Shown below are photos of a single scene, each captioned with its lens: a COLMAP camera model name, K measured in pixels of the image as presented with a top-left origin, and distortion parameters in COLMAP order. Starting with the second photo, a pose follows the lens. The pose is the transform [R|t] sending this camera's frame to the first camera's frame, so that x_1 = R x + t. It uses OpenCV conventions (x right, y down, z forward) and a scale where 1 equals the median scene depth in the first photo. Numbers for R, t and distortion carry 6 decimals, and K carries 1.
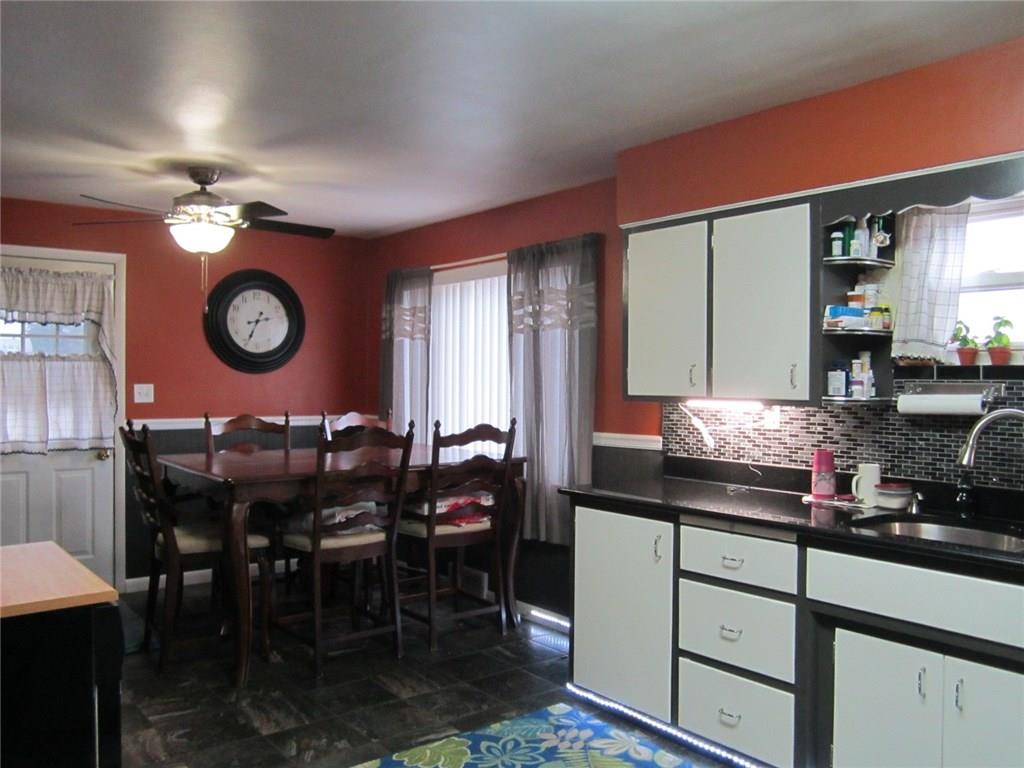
lens RADIAL K [[865.7, 0, 512.0], [0, 865.7, 384.0], [0, 0, 1]] dist [-0.024812, -0.010537]
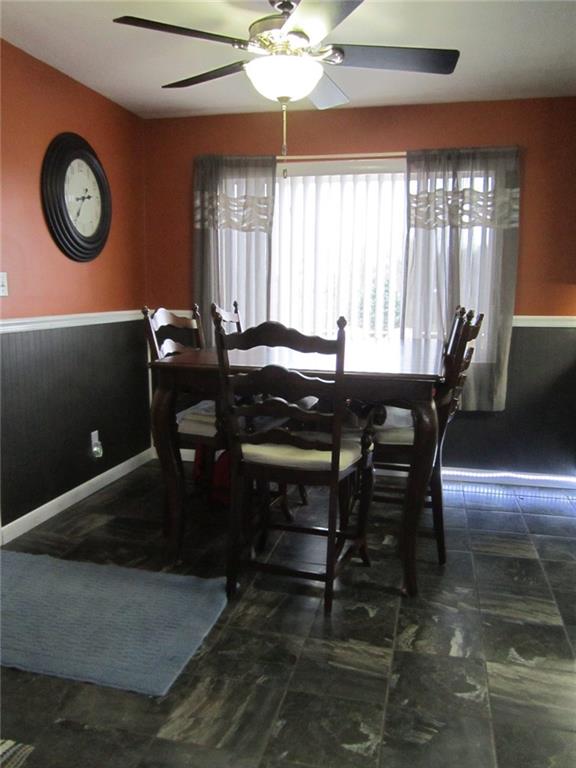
lens RADIAL K [[649.3, 0, 288.0], [0, 649.3, 384.0], [0, 0, 1]] dist [-0.024812, -0.010537]
pose [[0.774906, -0.091705, 0.625389, -0.586703], [0.002429, 0.989844, 0.142137, 0.017745], [-0.632072, -0.108623, 0.767258, 0.402454]]
